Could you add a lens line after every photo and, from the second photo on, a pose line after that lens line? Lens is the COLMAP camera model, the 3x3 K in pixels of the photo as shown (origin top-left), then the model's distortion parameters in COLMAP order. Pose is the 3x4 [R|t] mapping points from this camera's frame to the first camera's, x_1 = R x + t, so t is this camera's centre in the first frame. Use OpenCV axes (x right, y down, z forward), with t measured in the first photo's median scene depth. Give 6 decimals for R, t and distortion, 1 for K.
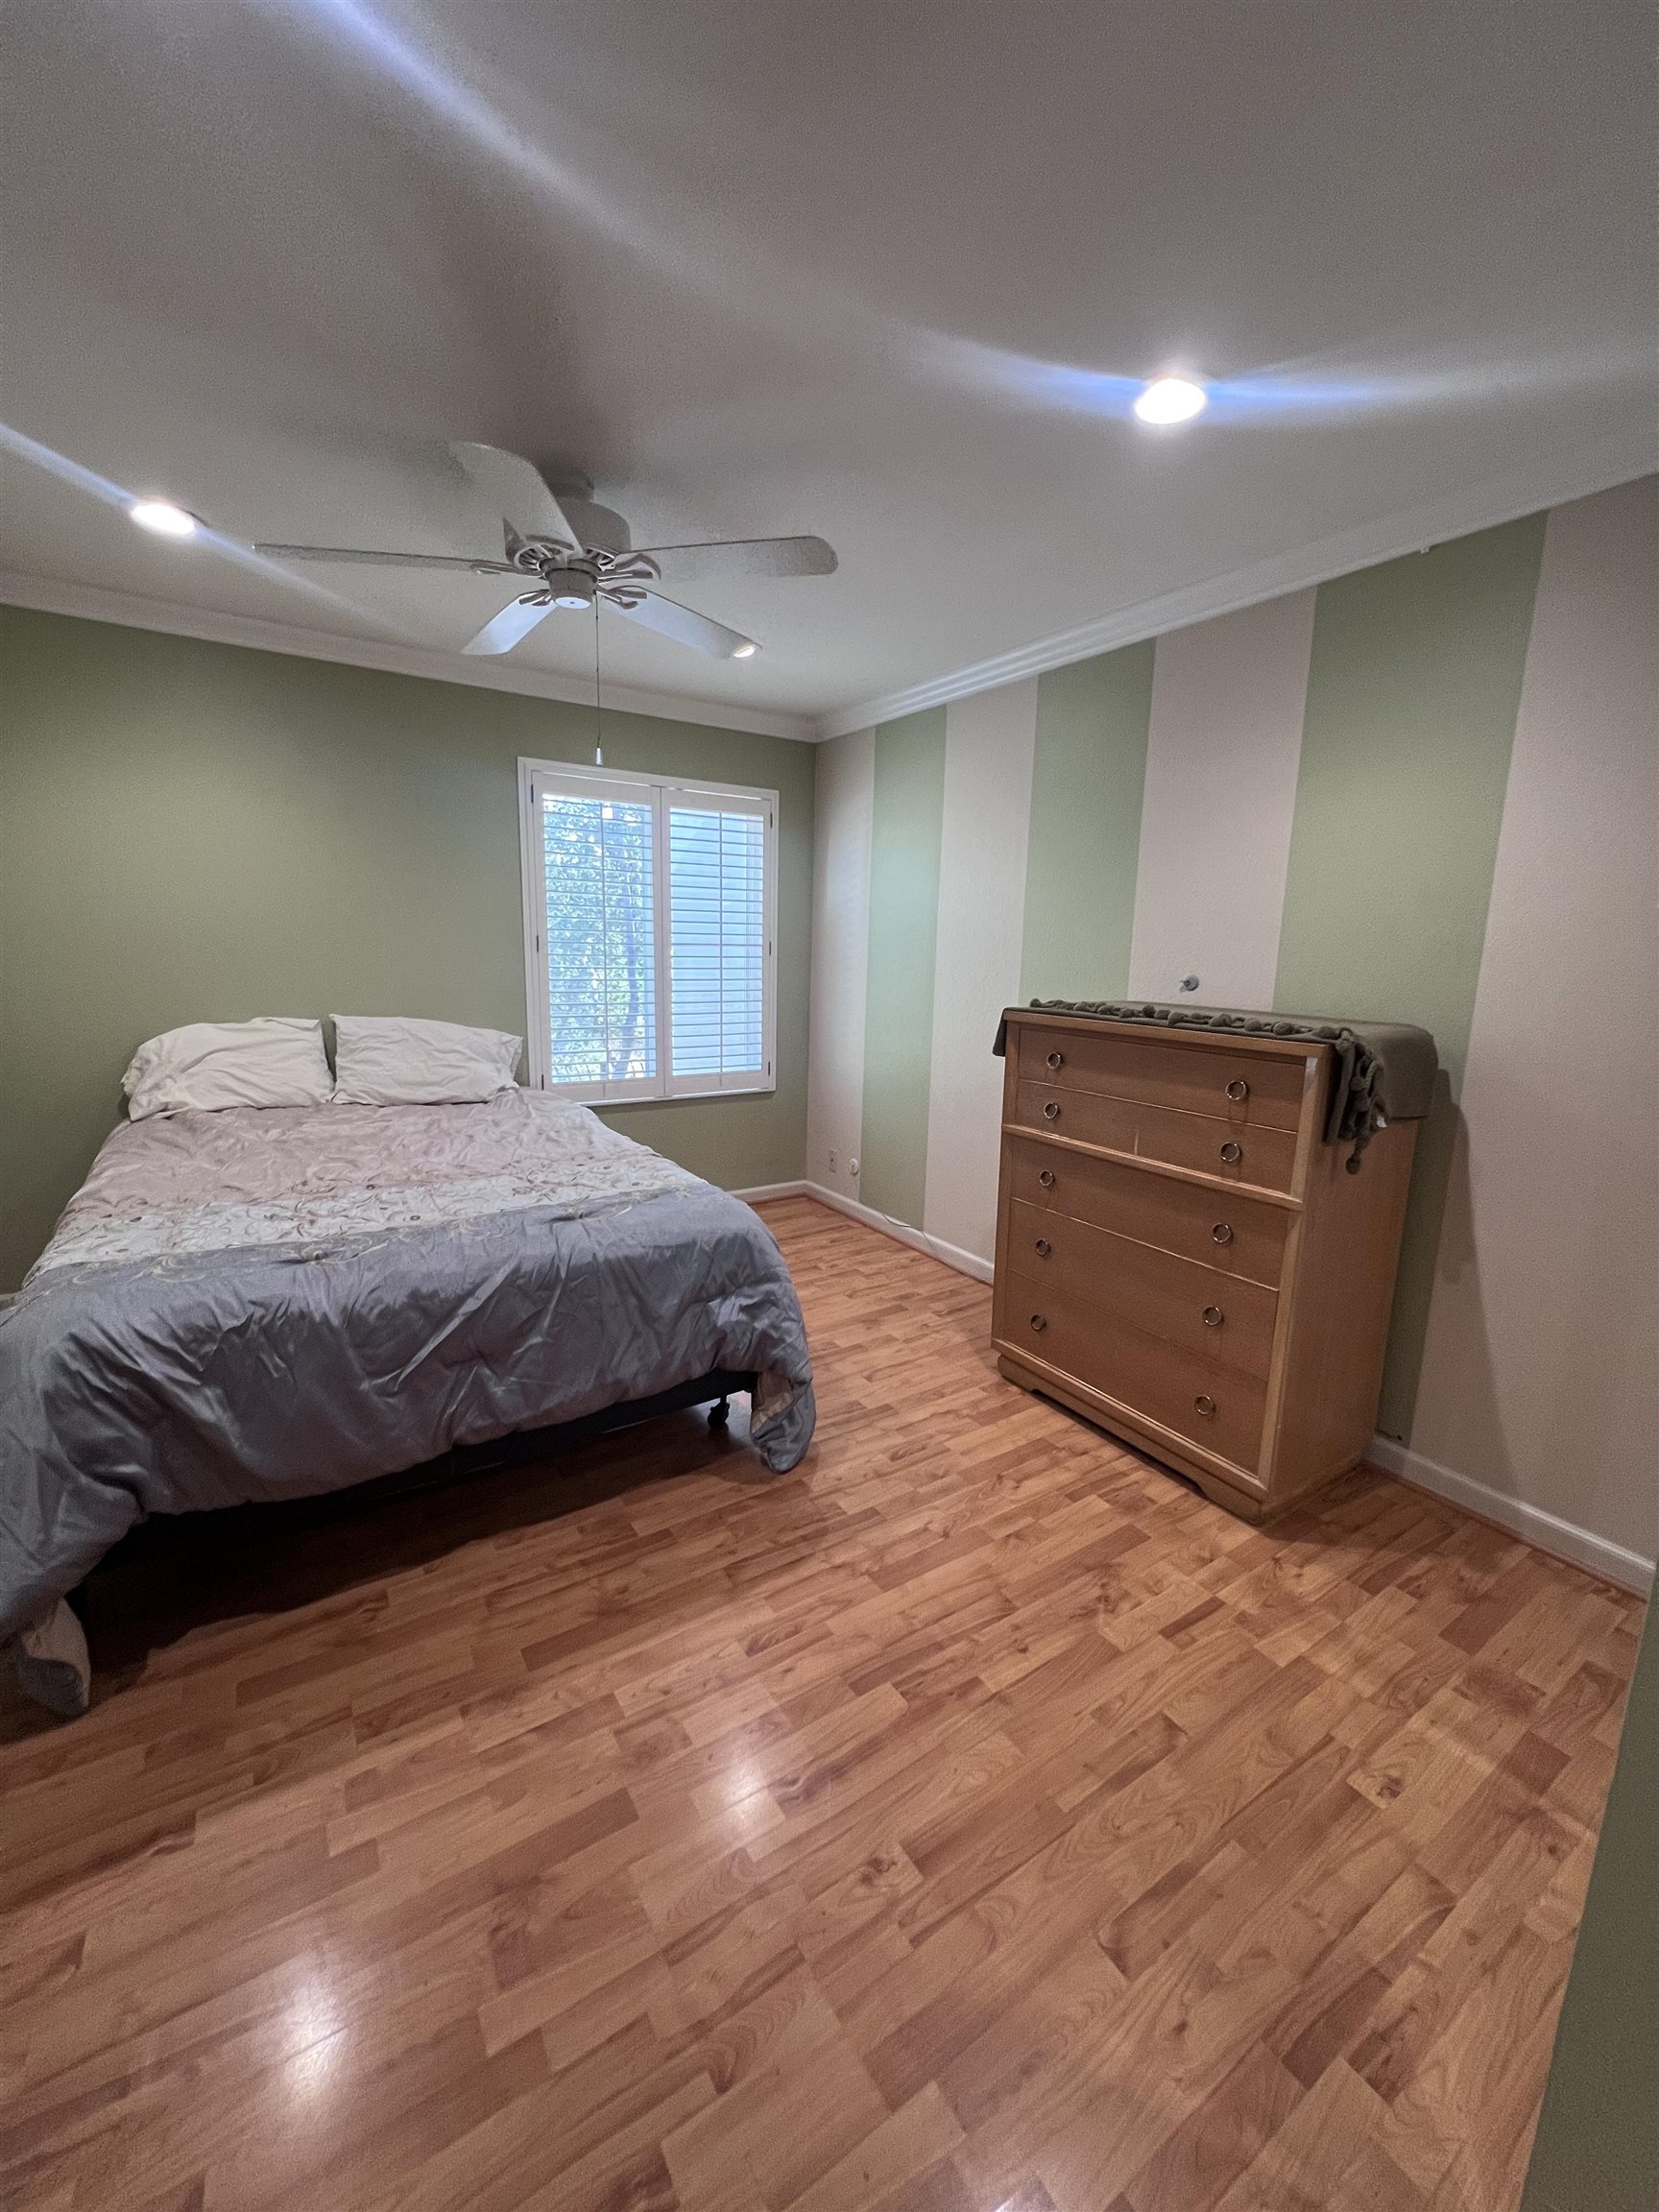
lens RADIAL K [[885.0, 0, 836.2], [0, 885.0, 1100.1], [0, 0, 1]] dist [-0.002085, 0.001179]
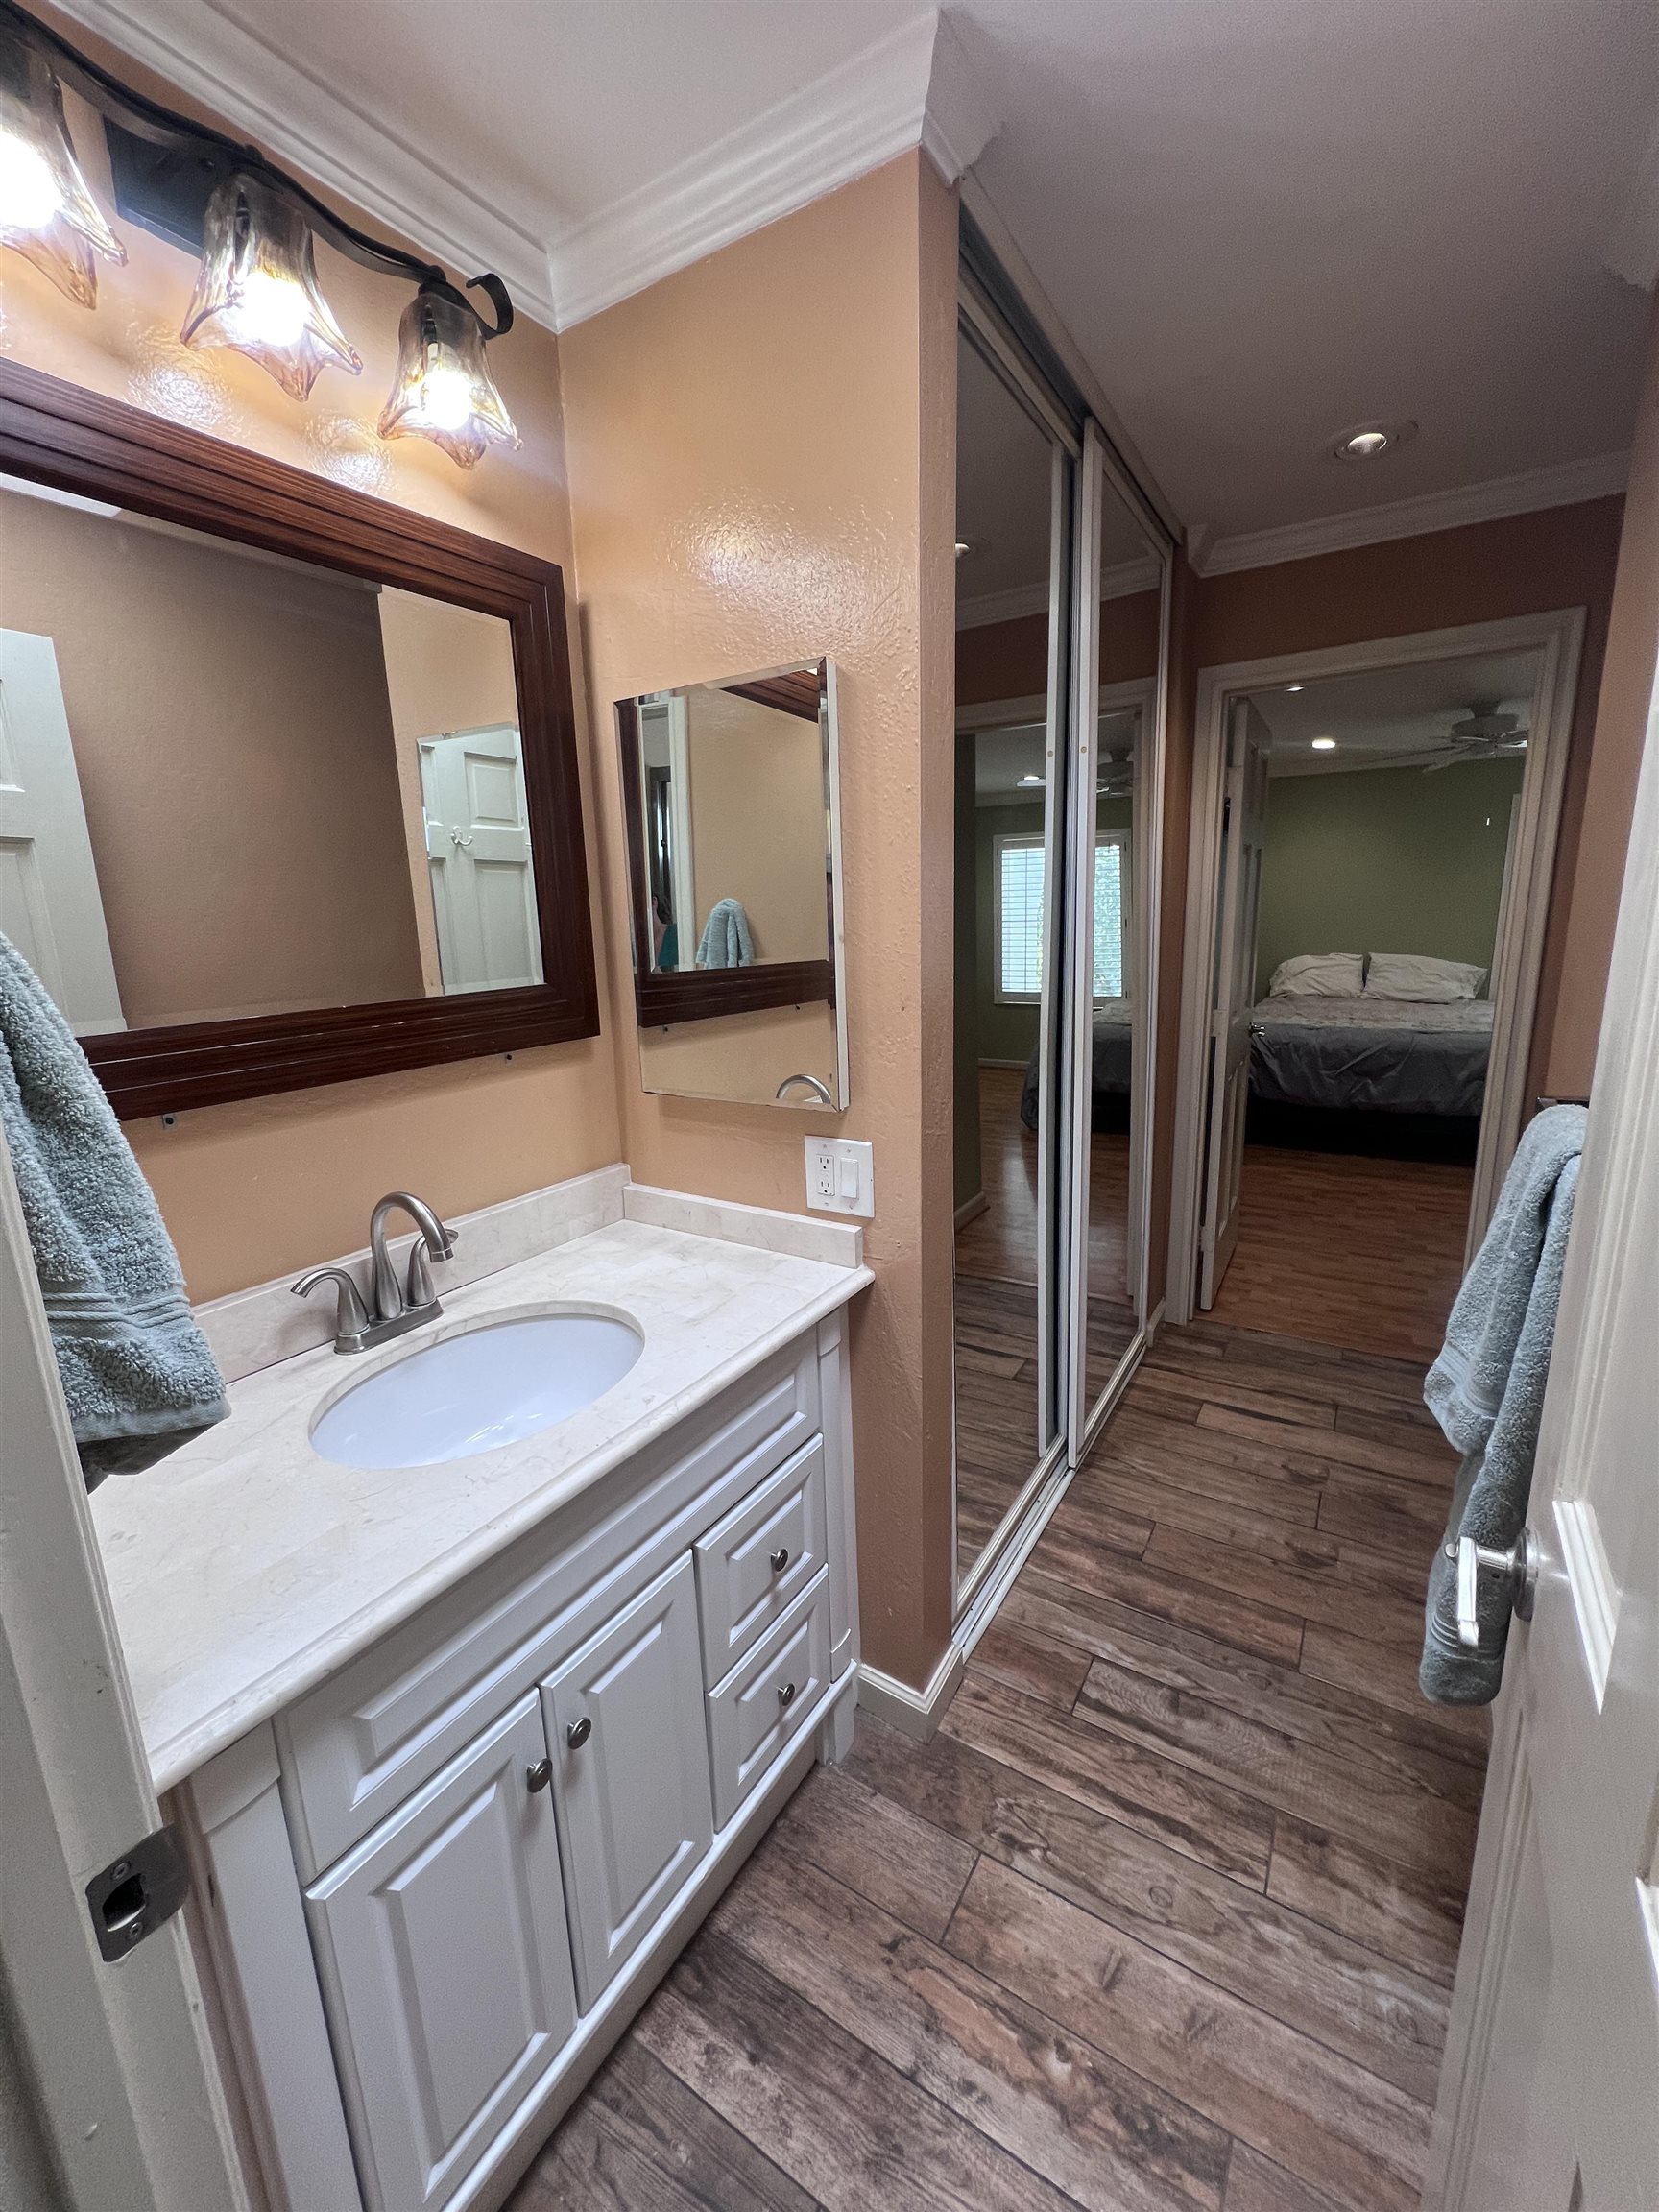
lens RADIAL K [[885.0, 0, 835.0], [0, 885.0, 1103.7], [0, 0, 1]] dist [-0.002085, 0.001179]
pose [[0.414368, 0.156576, -0.896540, 1.214292], [-0.125064, 0.985541, 0.114317, 0.257234], [0.901476, 0.064755, 0.427959, -1.426780]]
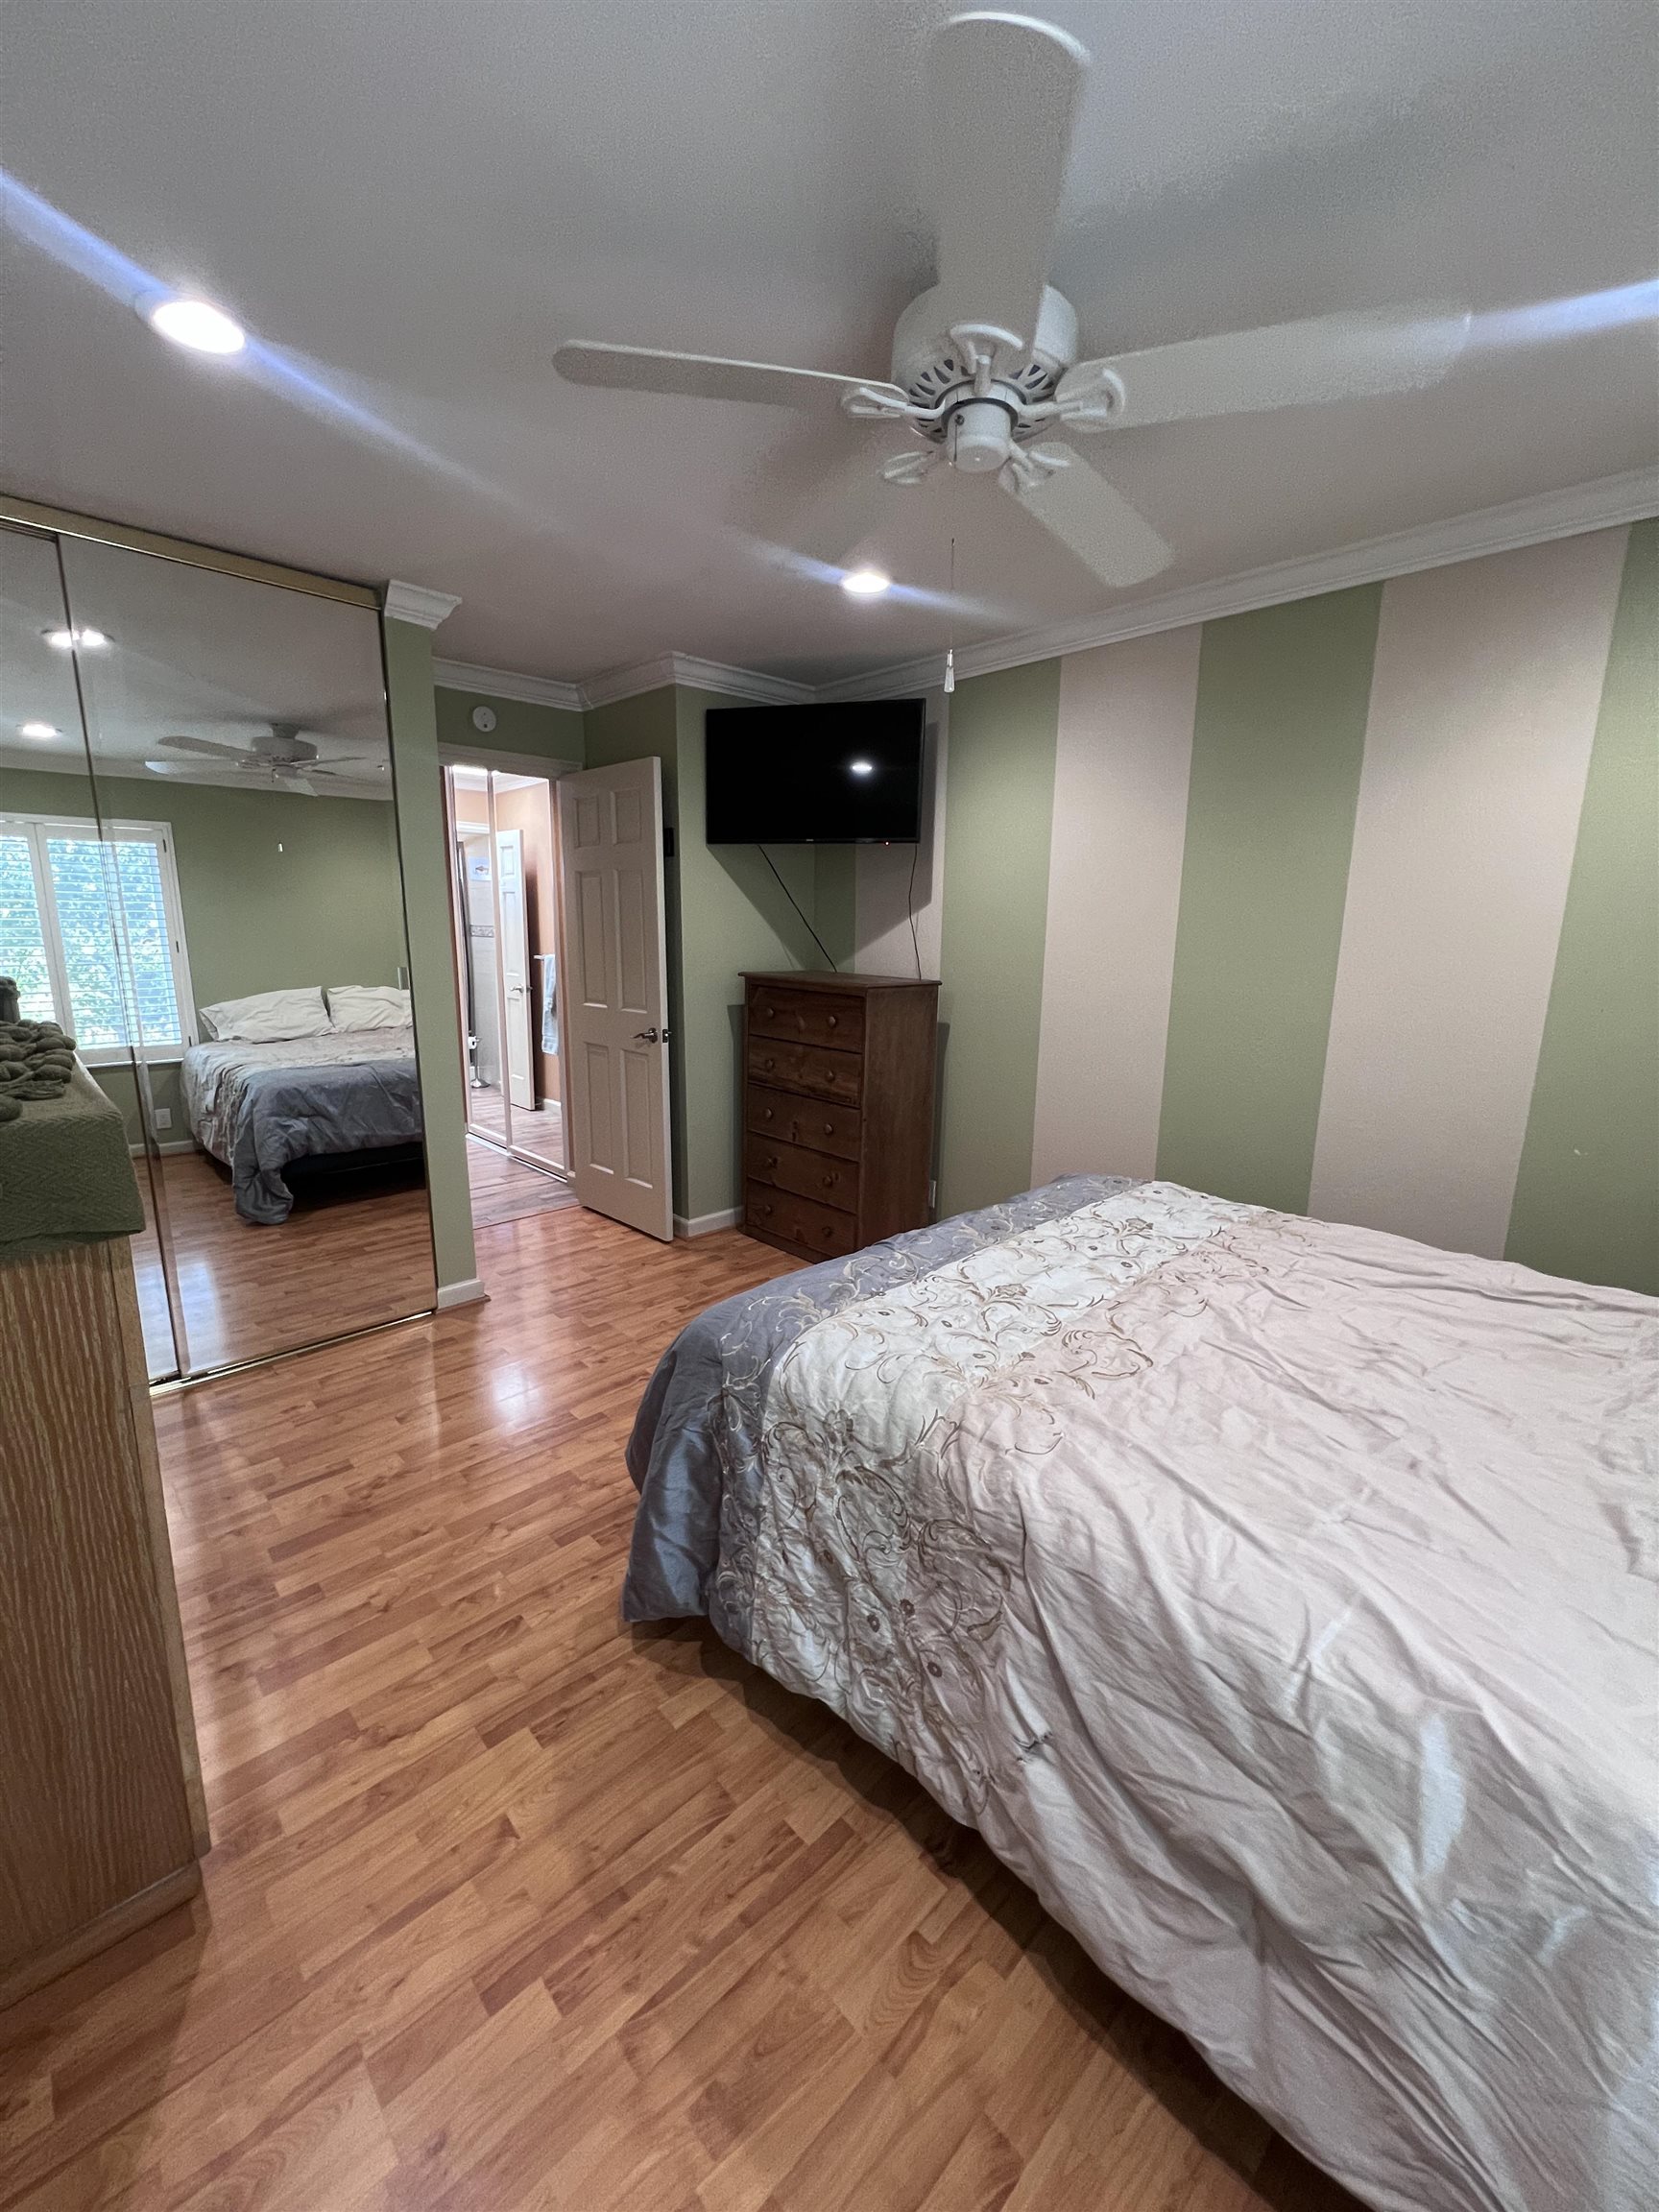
lens RADIAL K [[885.0, 0, 830.7], [0, 885.0, 1104.0], [0, 0, 1]] dist [-0.002085, 0.001179]
pose [[-0.983672, -0.002346, -0.179957, -0.076005], [-0.069349, 0.927641, 0.366978, -0.369523], [0.166074, 0.373466, -0.912657, 1.887039]]
